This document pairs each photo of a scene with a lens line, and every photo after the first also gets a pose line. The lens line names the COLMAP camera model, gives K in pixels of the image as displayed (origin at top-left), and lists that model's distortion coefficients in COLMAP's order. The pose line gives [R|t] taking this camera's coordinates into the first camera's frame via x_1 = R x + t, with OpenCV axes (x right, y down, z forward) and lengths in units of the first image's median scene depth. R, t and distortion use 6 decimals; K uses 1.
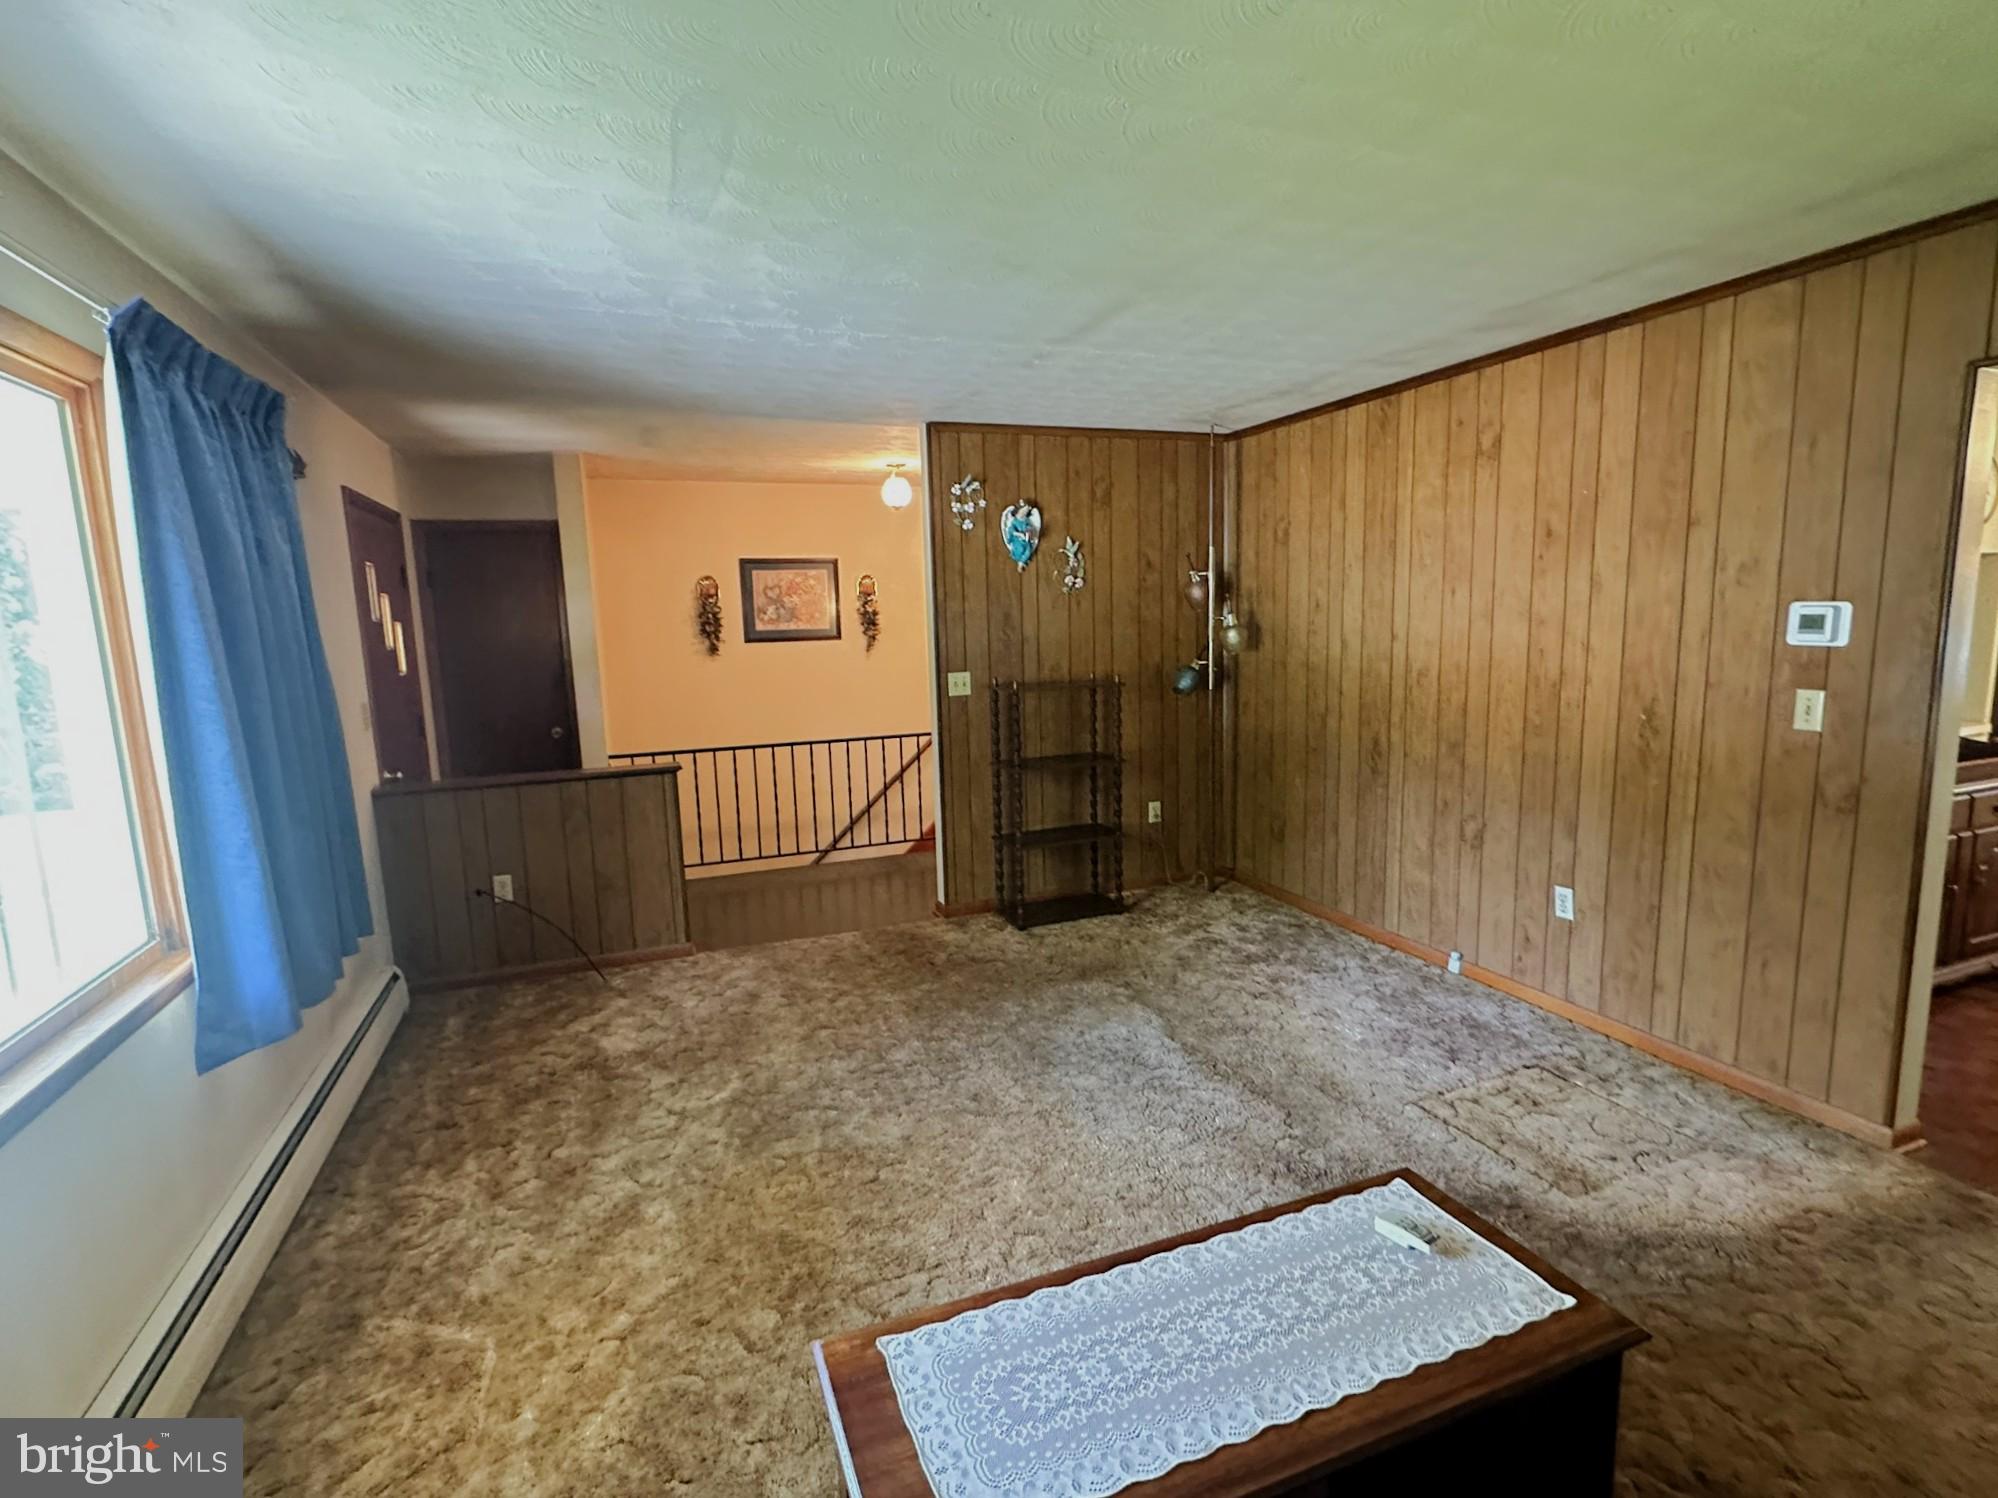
lens RADIAL K [[934.5, 0, 993.2], [0, 934.5, 751.6], [0, 0, 1]] dist [0.001204, 0.000236]
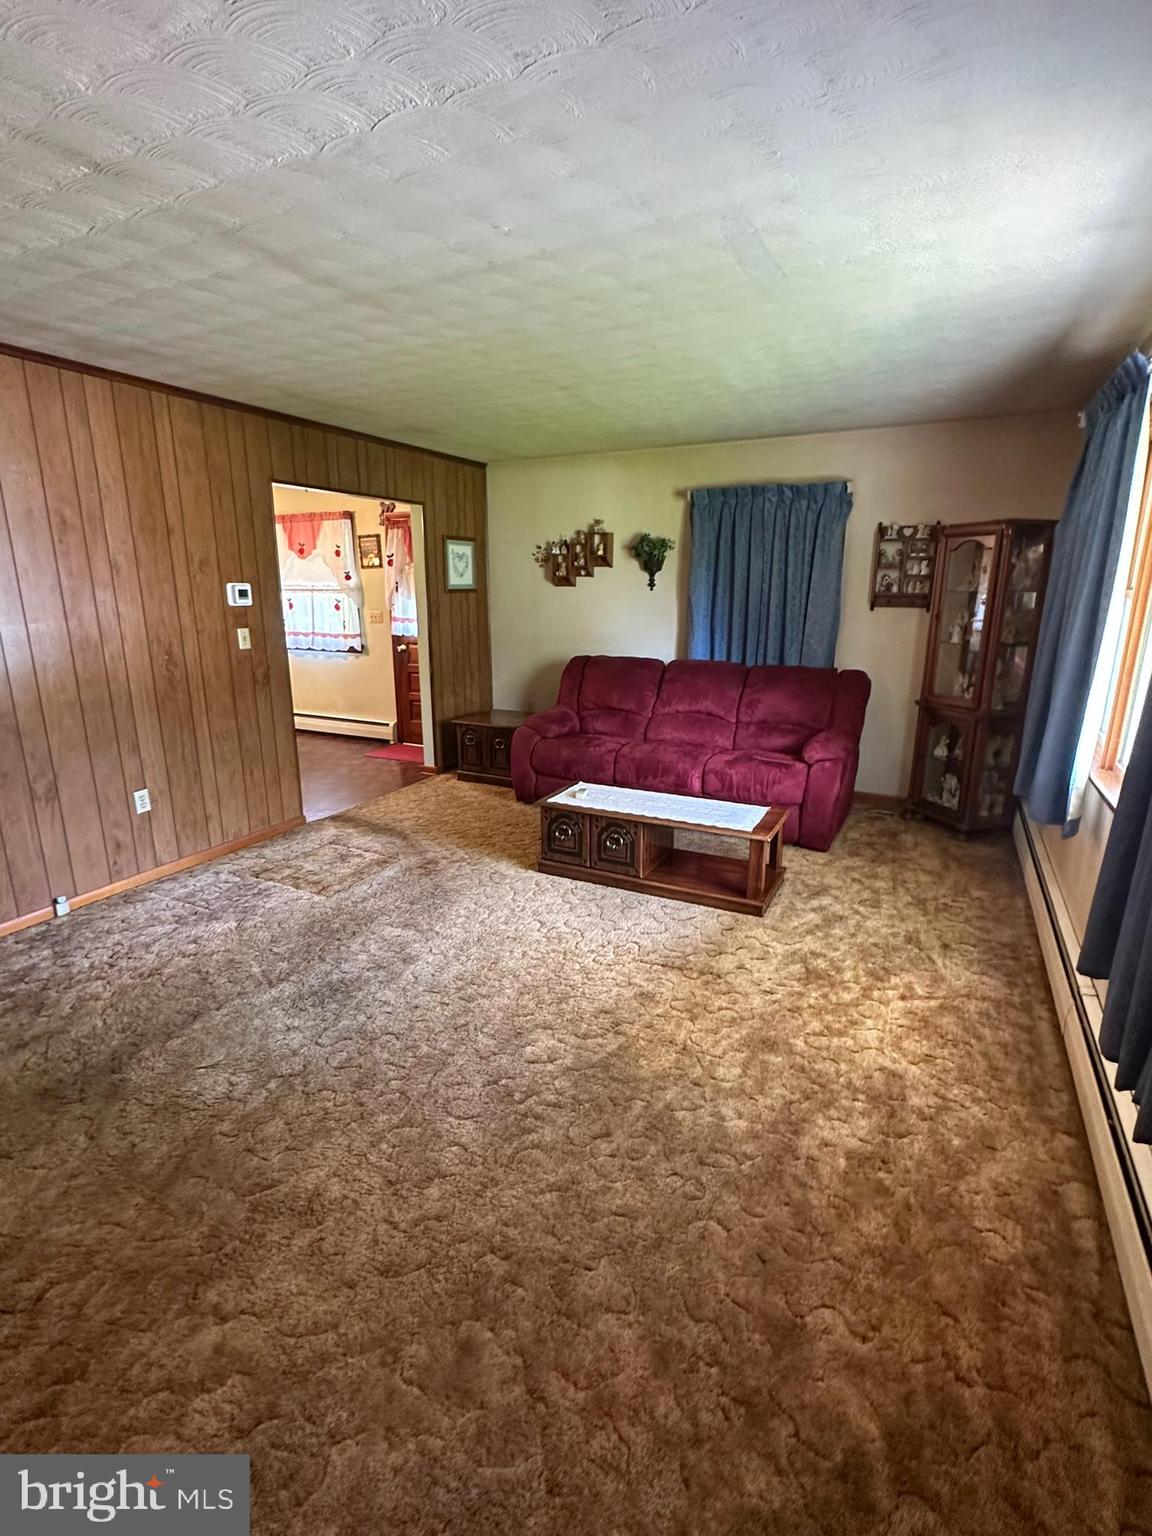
lens RADIAL K [[718.4, 0, 572.9], [0, 718.4, 766.6], [0, 0, 1]] dist [0.001204, 0.000236]
pose [[-0.652825, -0.165871, 0.739126, -1.001660], [0.127163, 0.937889, 0.322792, -0.254675], [-0.746759, 0.304716, -0.591184, 1.937478]]
